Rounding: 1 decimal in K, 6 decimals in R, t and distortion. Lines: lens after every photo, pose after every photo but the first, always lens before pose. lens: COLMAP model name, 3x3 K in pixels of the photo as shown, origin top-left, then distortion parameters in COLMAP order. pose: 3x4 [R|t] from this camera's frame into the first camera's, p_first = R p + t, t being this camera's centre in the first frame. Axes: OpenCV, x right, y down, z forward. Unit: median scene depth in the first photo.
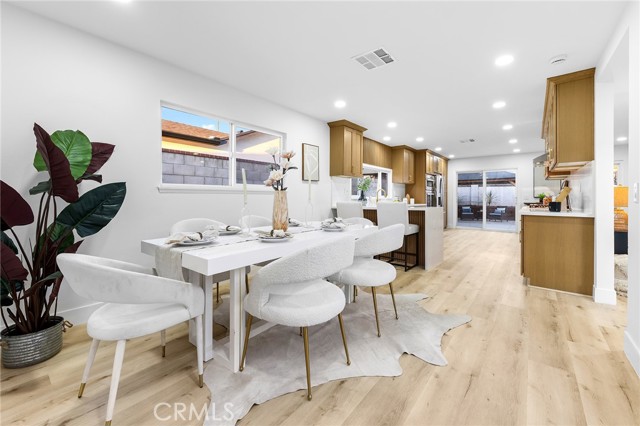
lens RADIAL K [[274.2, 0, 338.2], [0, 274.2, 201.8], [0, 0, 1]] dist [0.002161, 0.000385]
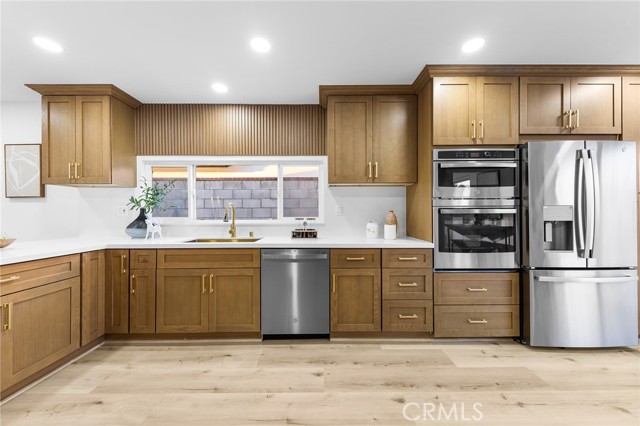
lens RADIAL K [[223.1, 0, 311.6], [0, 223.1, 214.0], [0, 0, 1]] dist [0.001723, 0.000080]
pose [[0.580995, 0.003108, -0.813901, 0.449049], [-0.010263, 0.999941, -0.003508, -0.023879], [0.813842, 0.010391, 0.580993, 0.739547]]
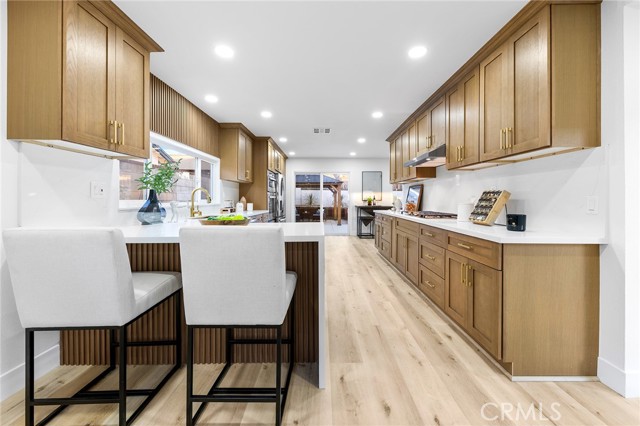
lens RADIAL K [[244.2, 0, 329.4], [0, 244.2, 198.8], [0, 0, 1]] dist [0.001075, -0.000091]
pose [[0.805715, 0.003273, 0.592295, 0.061535], [0.006544, 0.999875, -0.014427, -0.013565], [-0.592268, 0.015500, 0.805592, 0.368563]]
